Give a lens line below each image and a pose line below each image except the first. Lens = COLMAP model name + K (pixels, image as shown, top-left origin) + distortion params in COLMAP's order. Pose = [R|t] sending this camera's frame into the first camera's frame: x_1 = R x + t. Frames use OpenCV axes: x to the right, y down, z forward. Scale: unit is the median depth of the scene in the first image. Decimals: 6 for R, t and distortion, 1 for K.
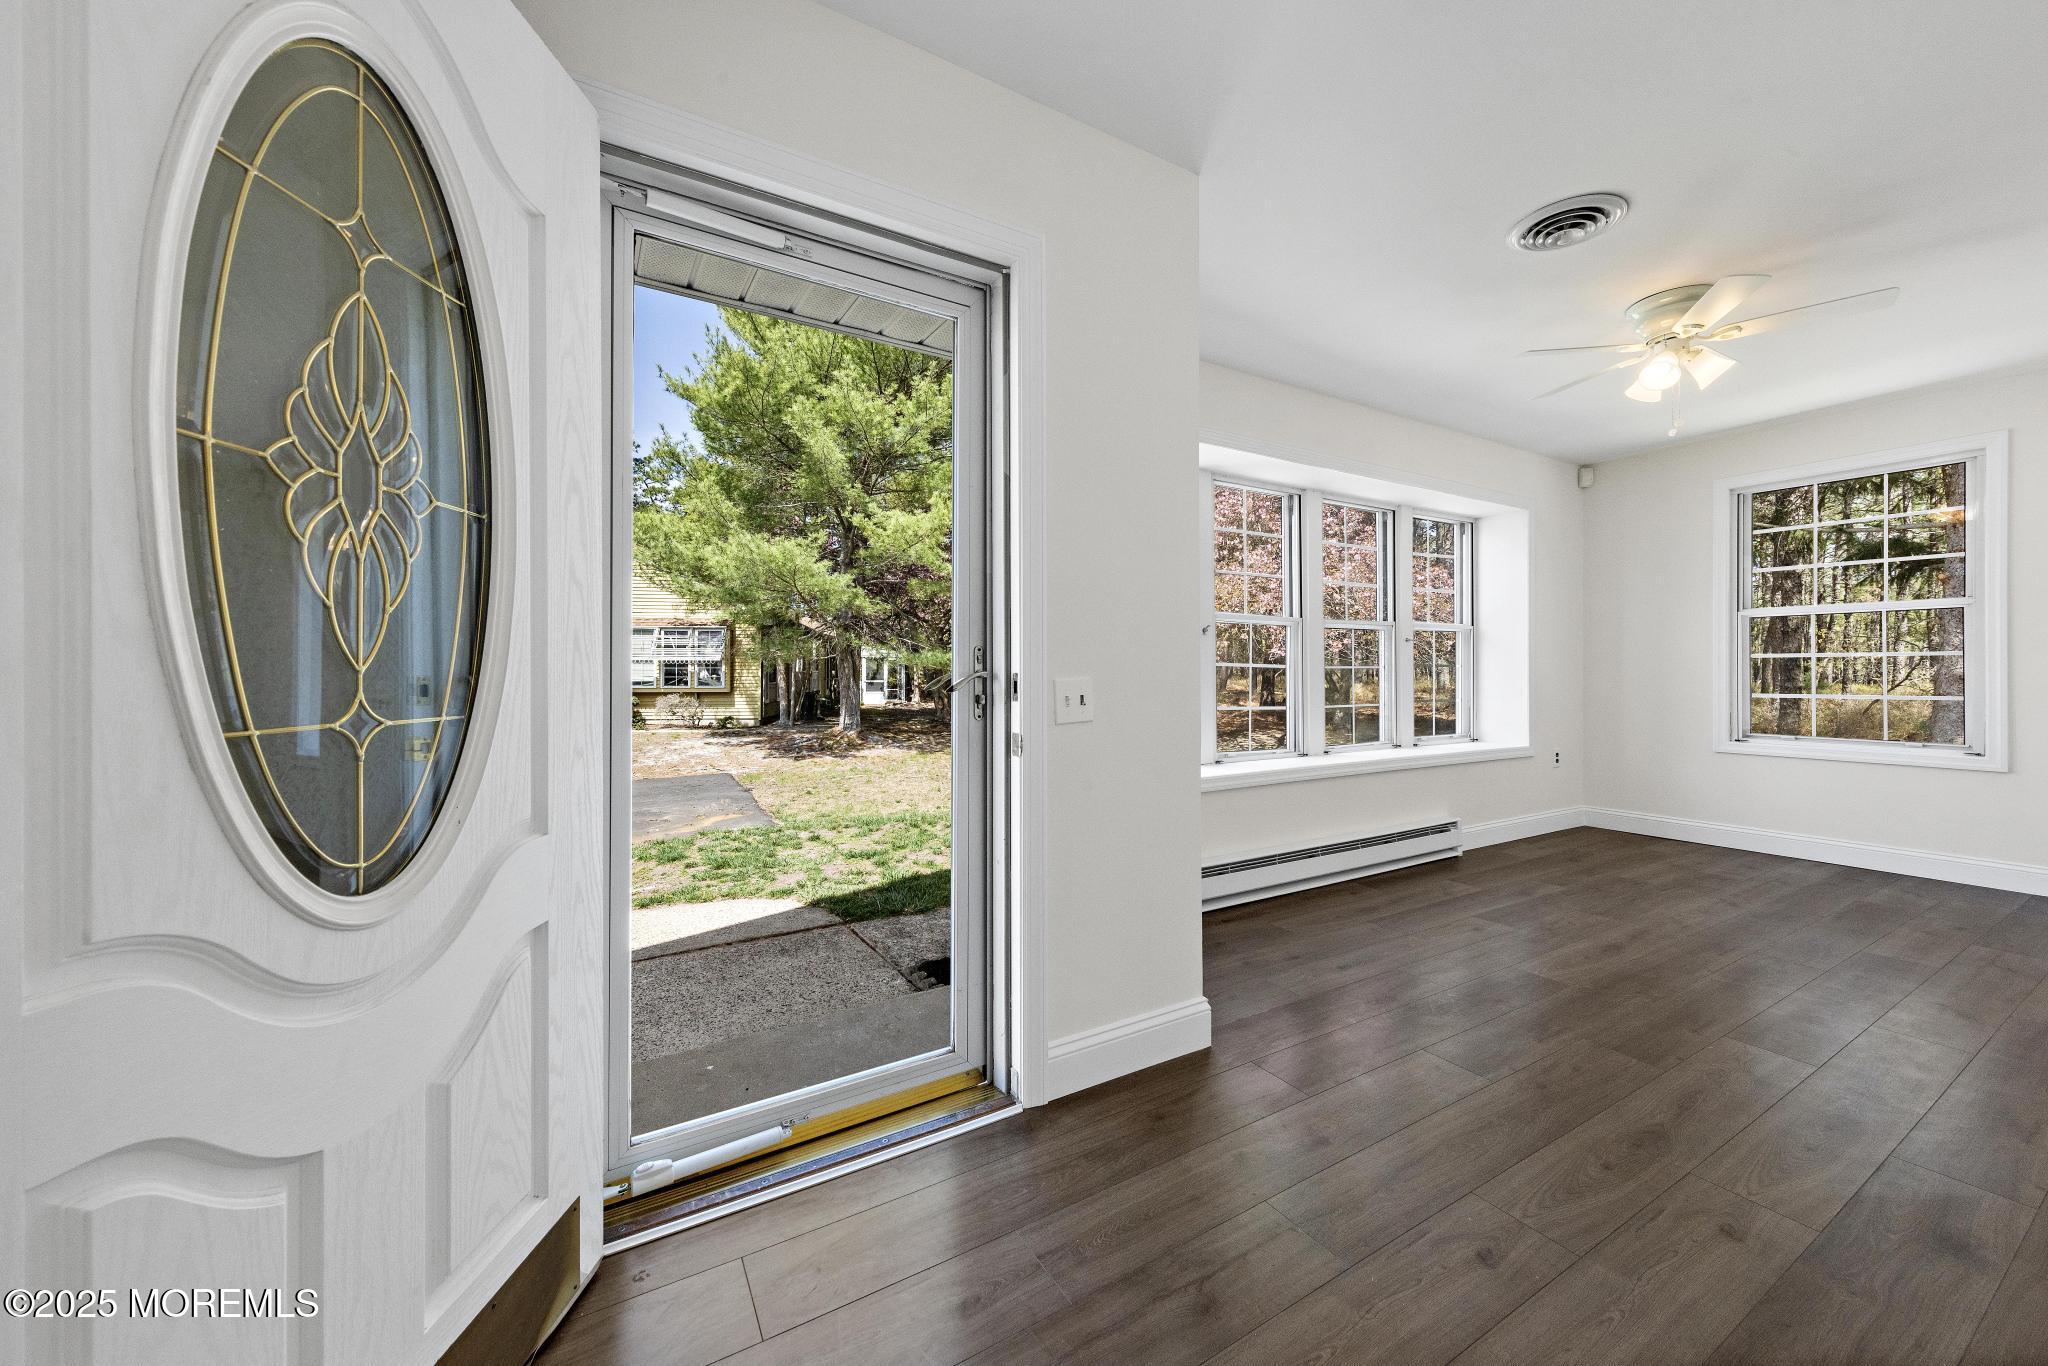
lens RADIAL K [[757.8, 0, 1030.2], [0, 757.8, 666.9], [0, 0, 1]] dist [0.009608, 0.000086]
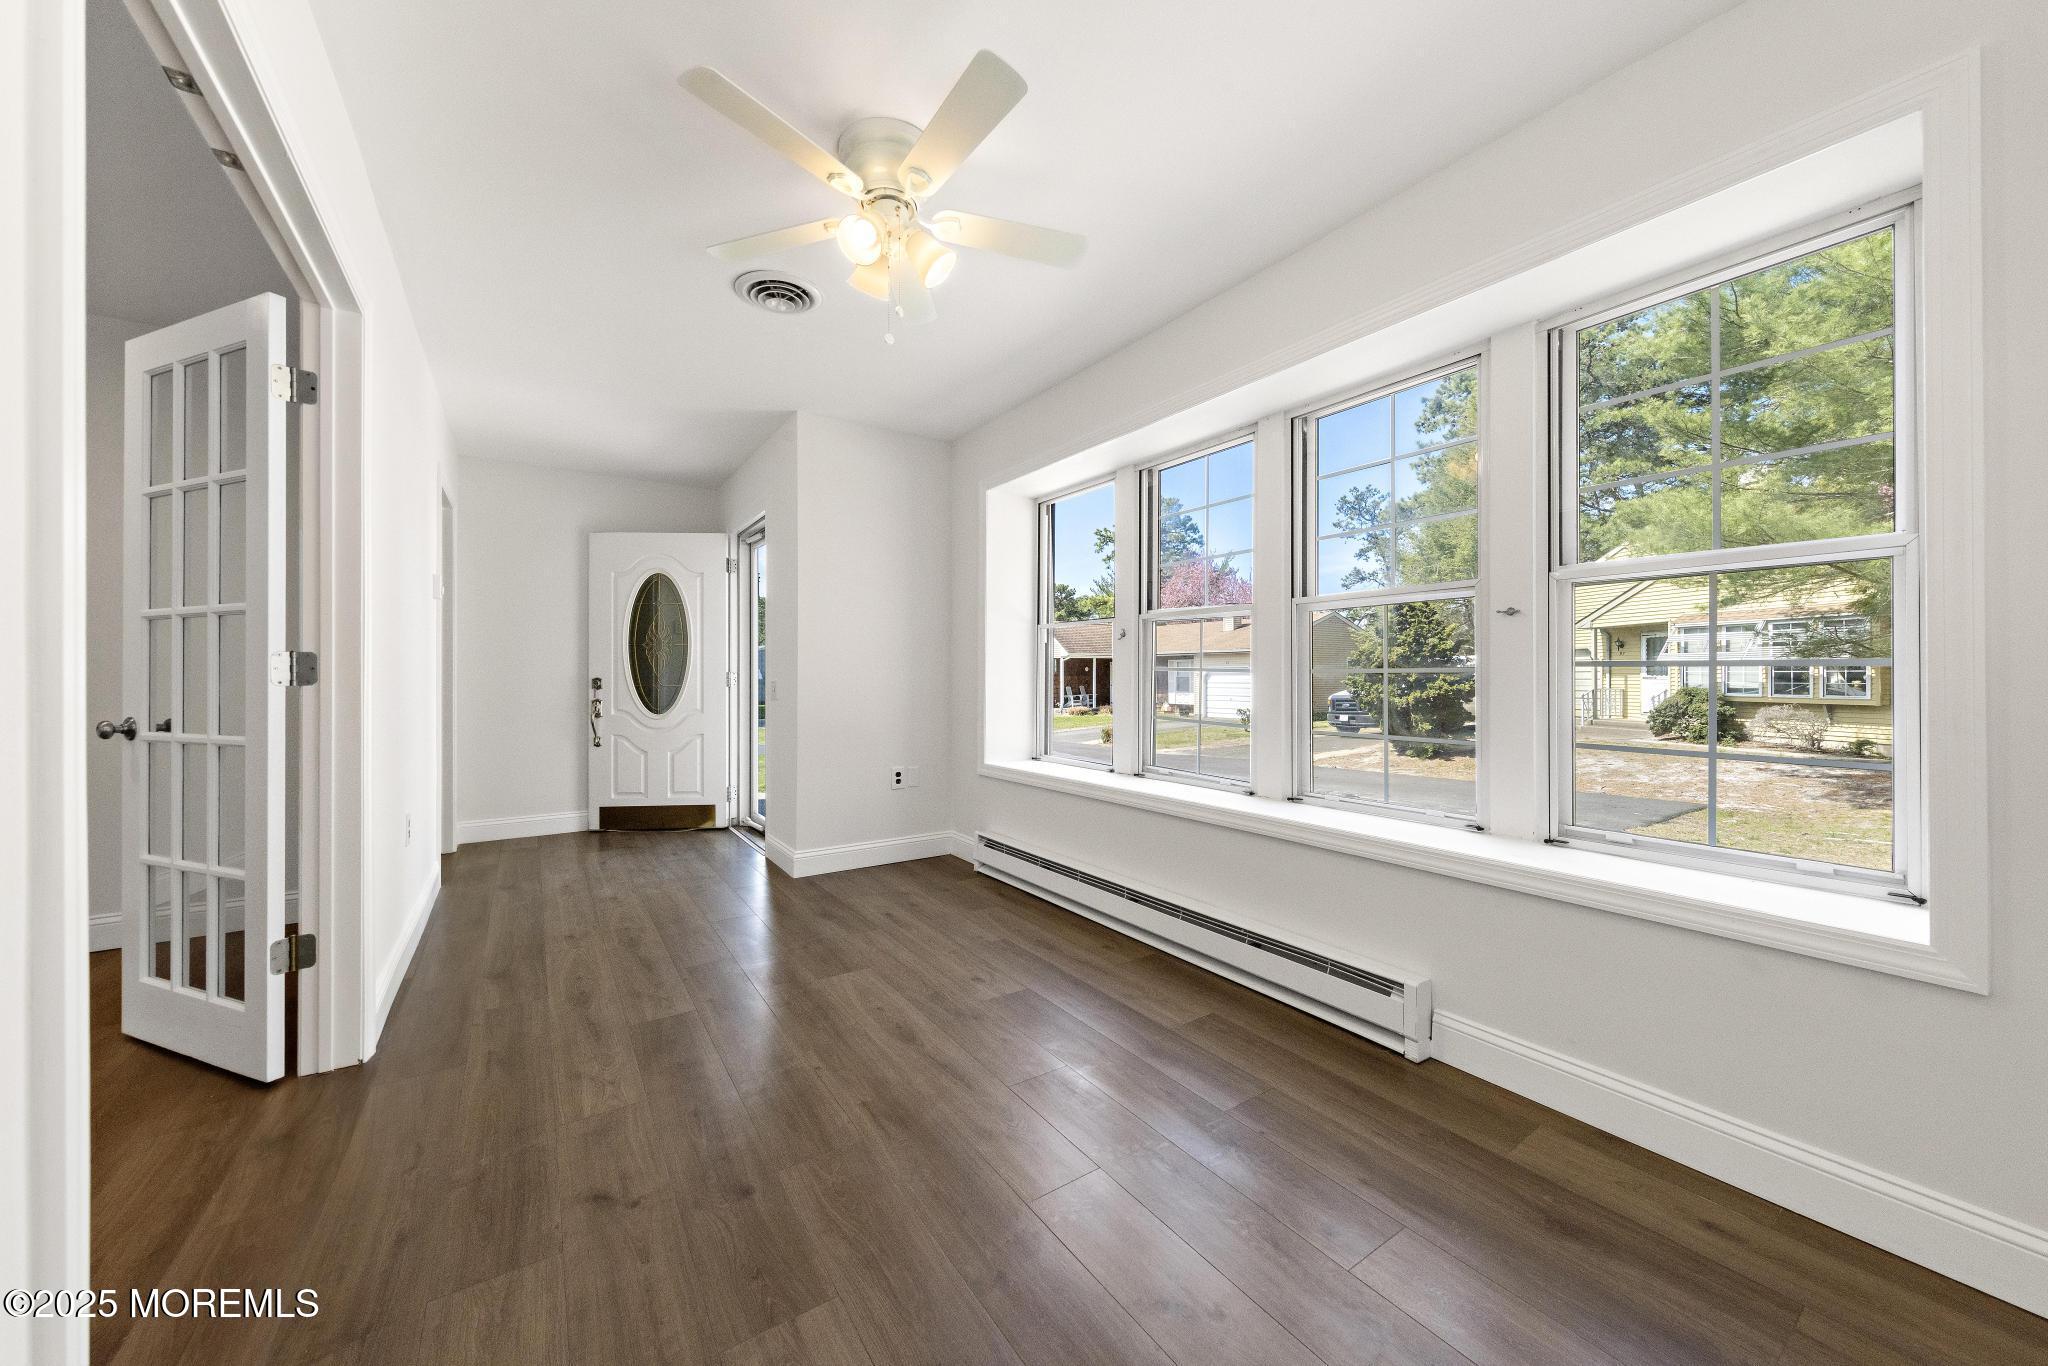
lens RADIAL K [[757.8, 0, 1030.2], [0, 757.8, 666.9], [0, 0, 1]] dist [0.009608, 0.000086]
pose [[0.047624, -0.009143, -0.998824, 0.875601], [0.004706, 0.999949, -0.008928, 0.001071], [0.998854, -0.004275, 0.047664, 0.618465]]
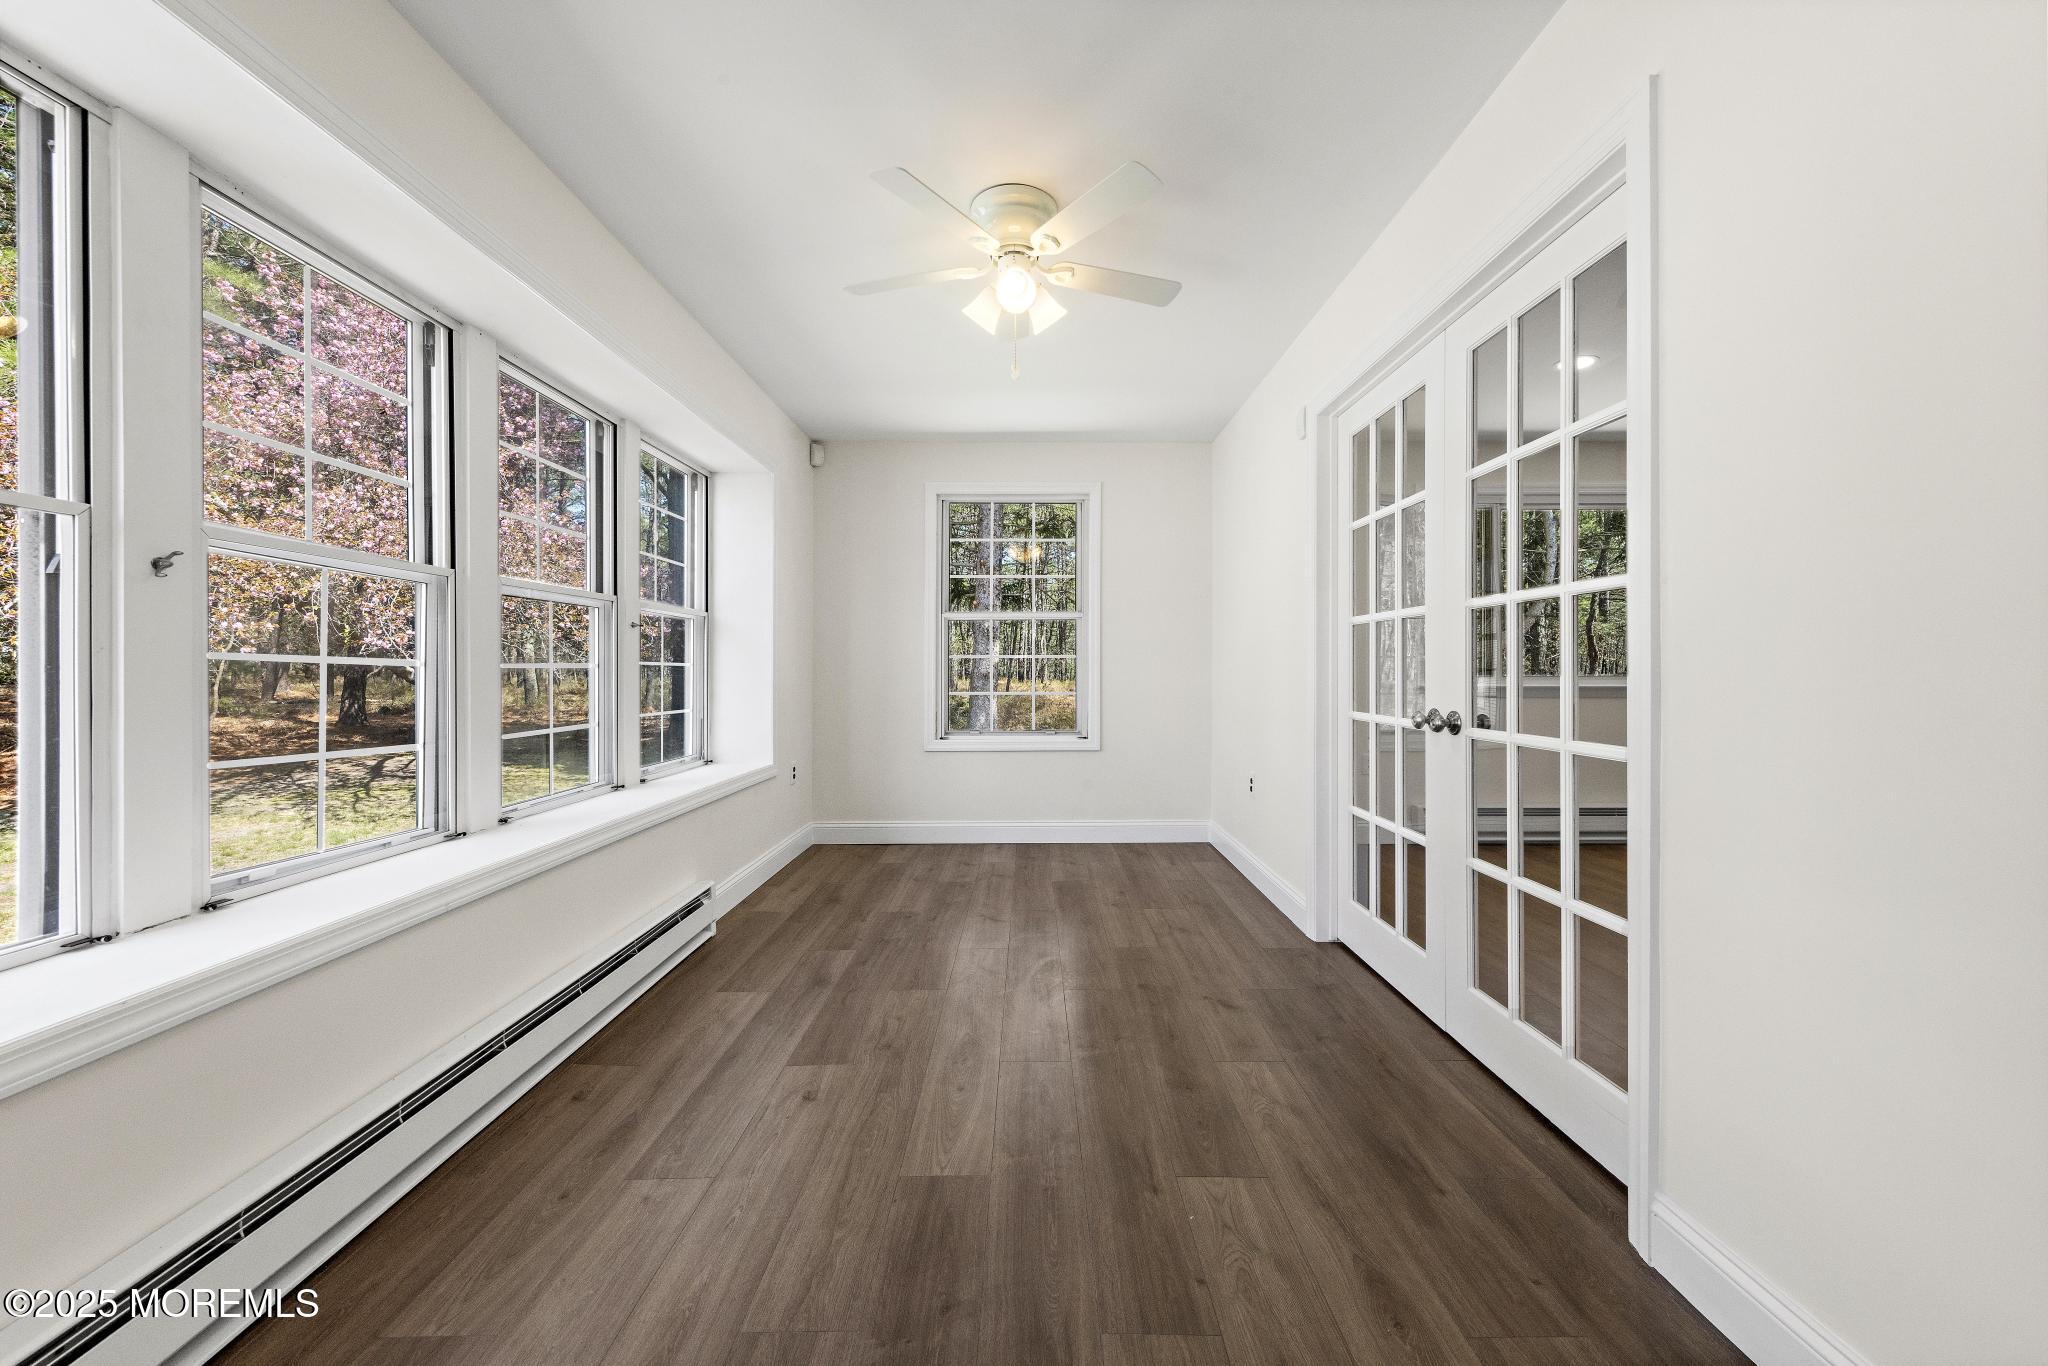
lens RADIAL K [[757.8, 0, 1030.2], [0, 757.8, 666.9], [0, 0, 1]] dist [0.009608, 0.000086]
pose [[0.514309, 0.003248, 0.857599, 0.096723], [-0.006484, 0.999979, 0.000101, -0.000542], [-0.857581, -0.005612, 0.514319, 0.334851]]
